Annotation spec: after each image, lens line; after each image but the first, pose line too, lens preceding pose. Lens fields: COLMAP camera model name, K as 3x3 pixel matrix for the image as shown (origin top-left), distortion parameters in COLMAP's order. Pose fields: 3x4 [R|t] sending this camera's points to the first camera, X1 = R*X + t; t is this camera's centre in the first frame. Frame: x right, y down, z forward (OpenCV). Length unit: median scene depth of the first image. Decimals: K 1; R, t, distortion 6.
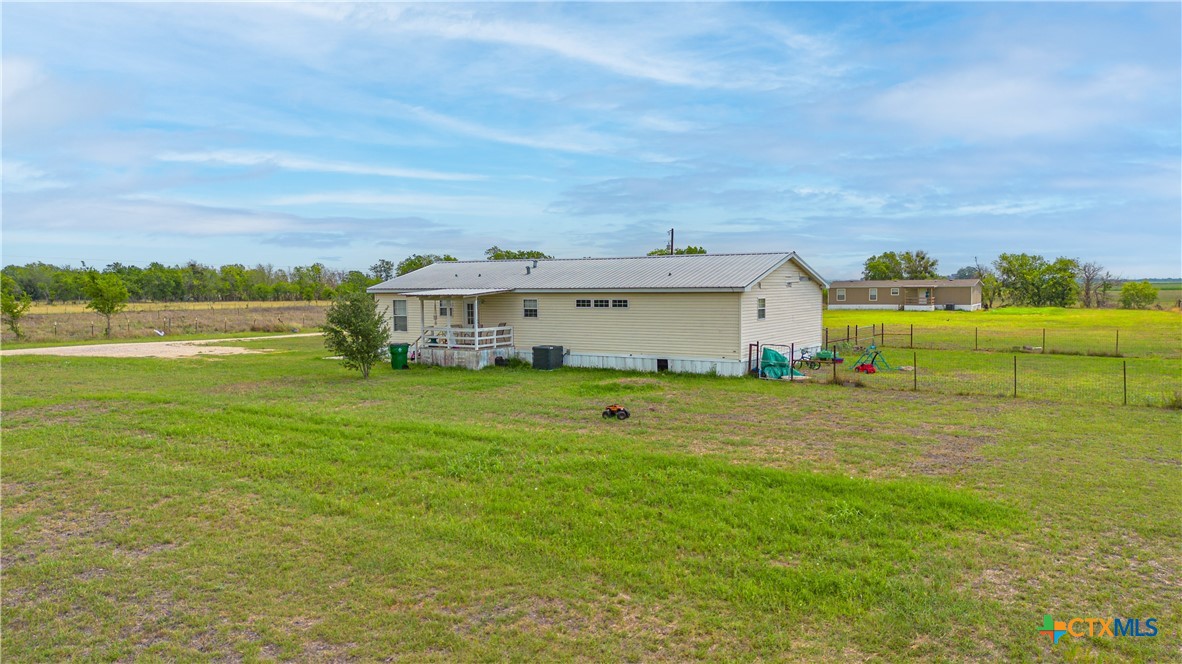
lens RADIAL K [[854.1, 0, 591.0], [0, 854.1, 332.0], [0, 0, 1]] dist [0.065996, -0.079539]
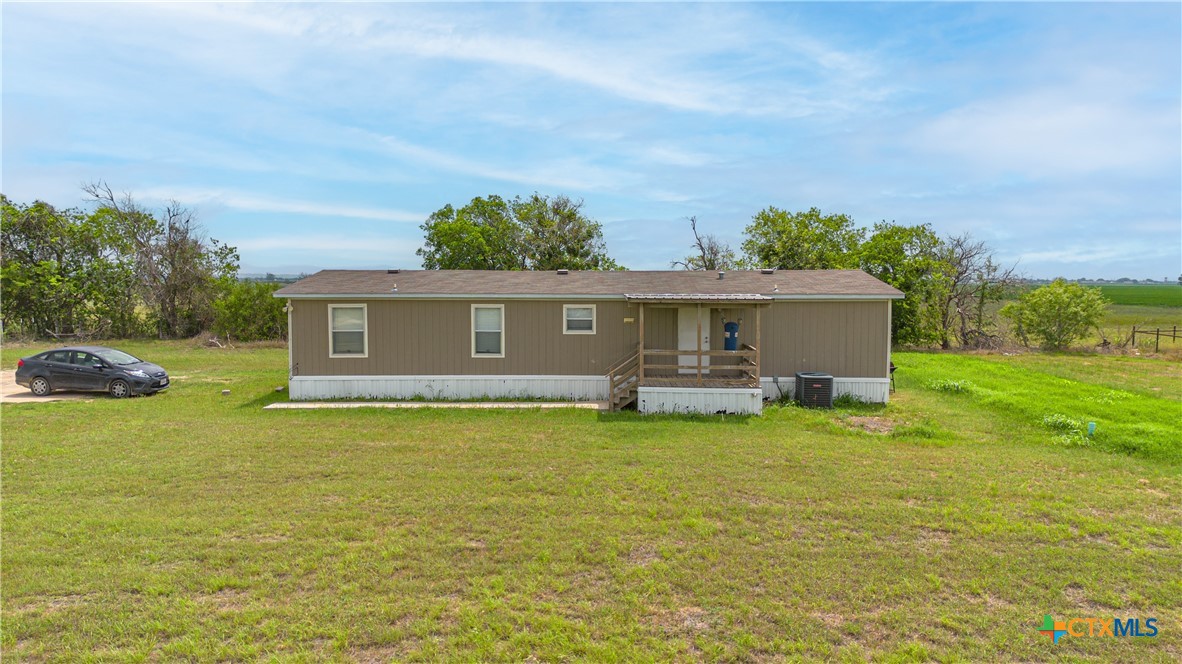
lens RADIAL K [[854.1, 0, 591.0], [0, 854.1, 332.0], [0, 0, 1]] dist [0.065996, -0.079539]
pose [[0.865018, -0.017479, 0.501436, 0.175891], [0.014351, 0.999846, 0.010096, -0.033252], [-0.501535, -0.001537, 0.865136, 0.582278]]
